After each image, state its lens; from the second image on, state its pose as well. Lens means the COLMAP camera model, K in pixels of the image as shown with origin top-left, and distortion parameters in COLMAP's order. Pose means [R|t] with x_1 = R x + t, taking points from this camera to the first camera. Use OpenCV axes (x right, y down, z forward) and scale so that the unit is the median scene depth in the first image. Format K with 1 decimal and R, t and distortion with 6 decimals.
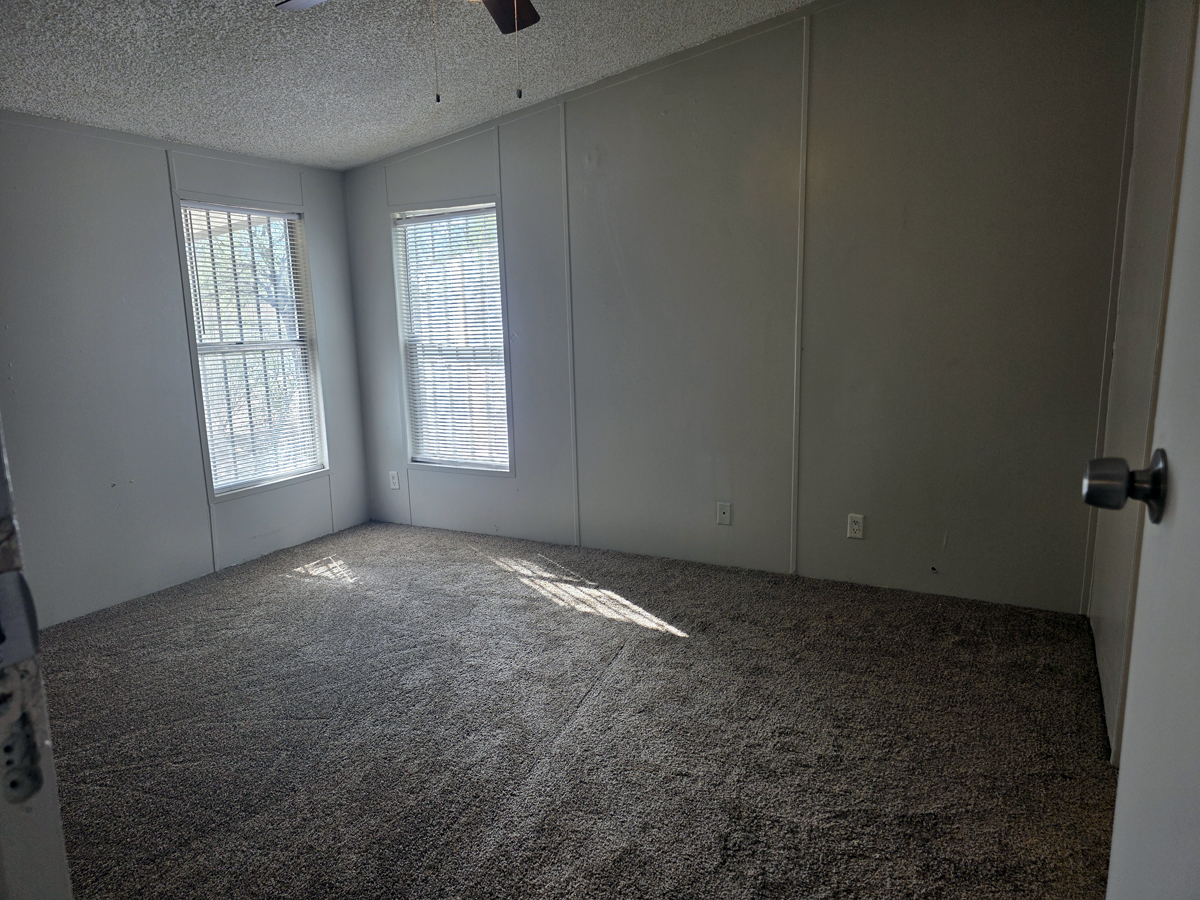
lens RADIAL K [[801.5, 0, 595.8], [0, 801.5, 452.8], [0, 0, 1]] dist [0.075128, -0.072488]
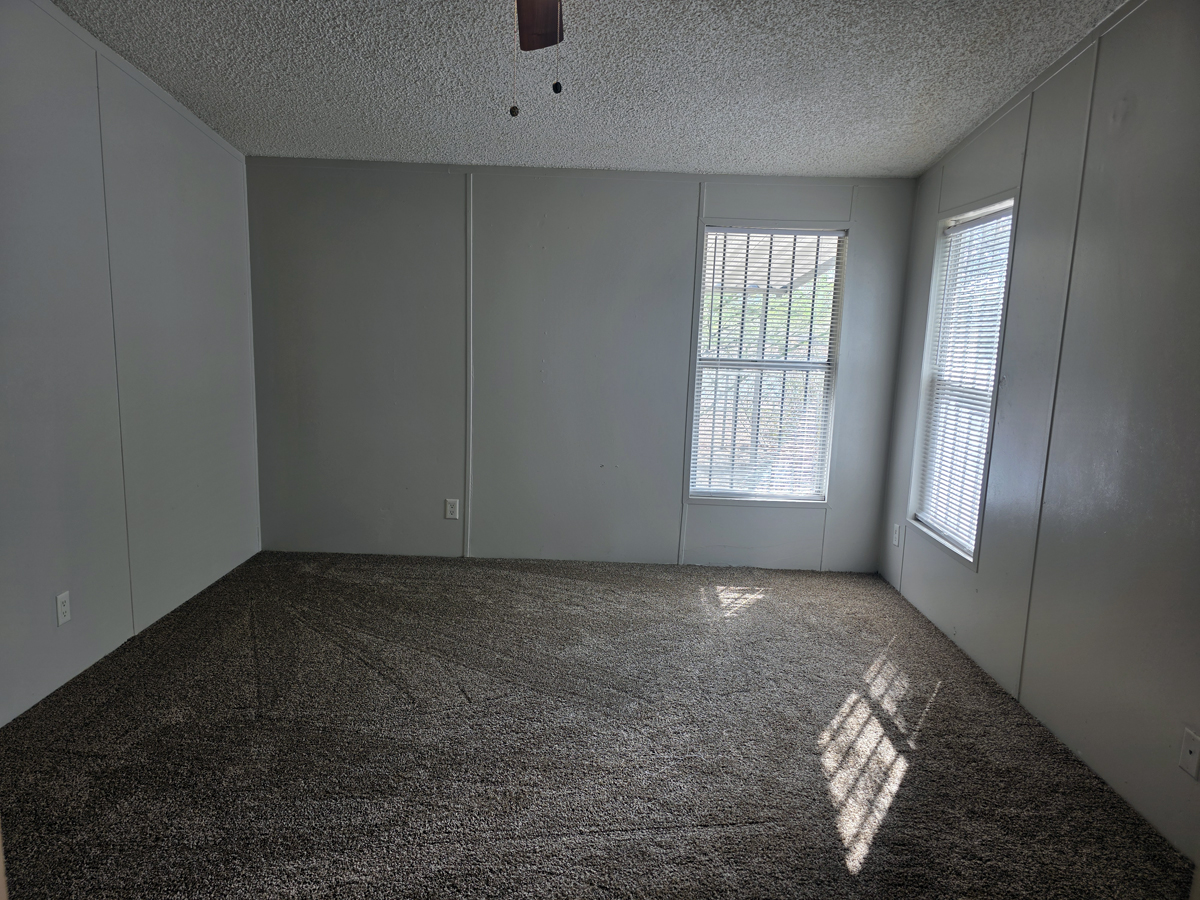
lens RADIAL K [[801.5, 0, 600.1], [0, 801.5, 450.3], [0, 0, 1]] dist [0.075128, -0.072488]
pose [[0.467267, 0.185593, -0.864417, 0.393754], [-0.201087, 0.974404, 0.100508, -0.092284], [0.860945, 0.126858, 0.492627, 0.360765]]
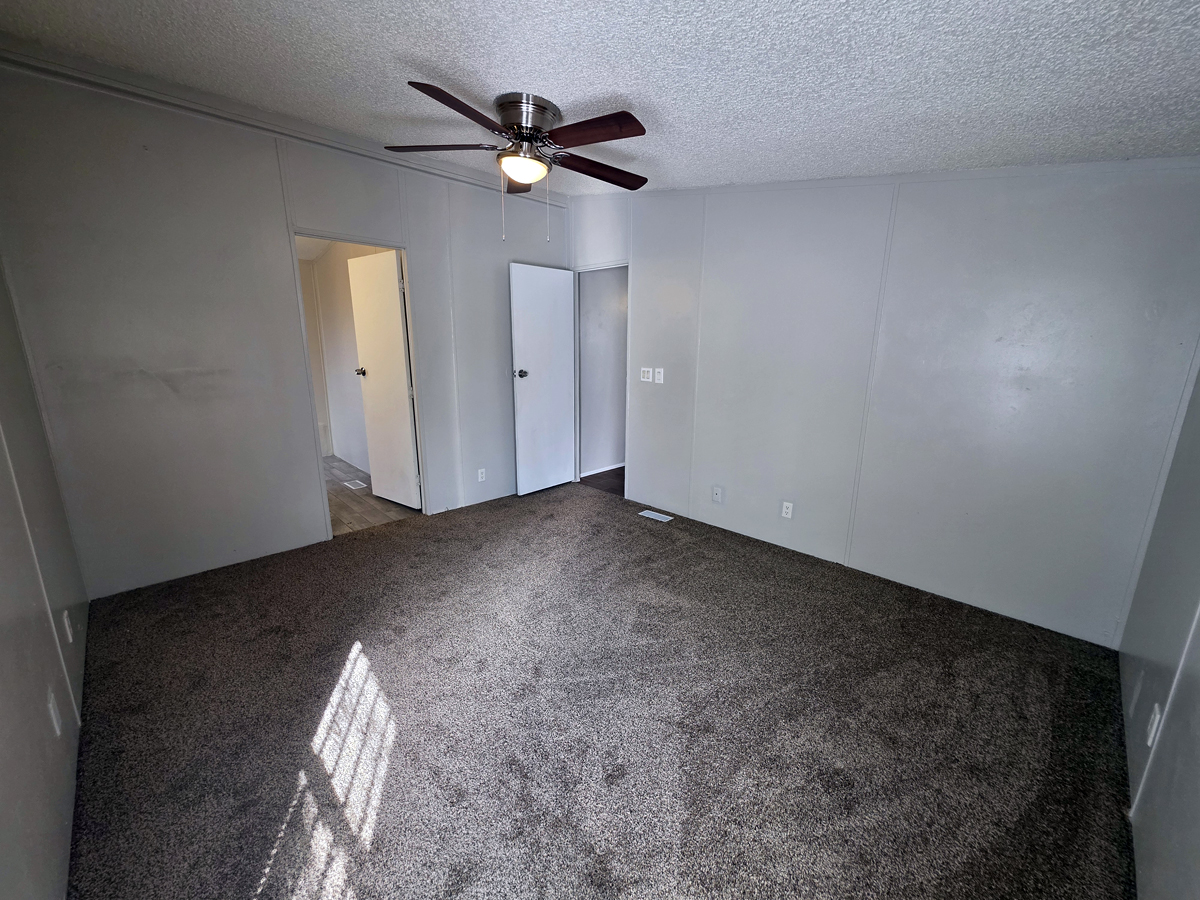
lens RADIAL K [[482.7, 0, 600.6], [0, 482.7, 448.9], [0, 0, 1]] dist [-0.000913, -0.000153]
pose [[-0.957318, -0.051905, 0.284338, -0.322862], [0.062840, 0.922837, 0.380031, -0.218929], [-0.282123, 0.381678, -0.880186, 1.088098]]
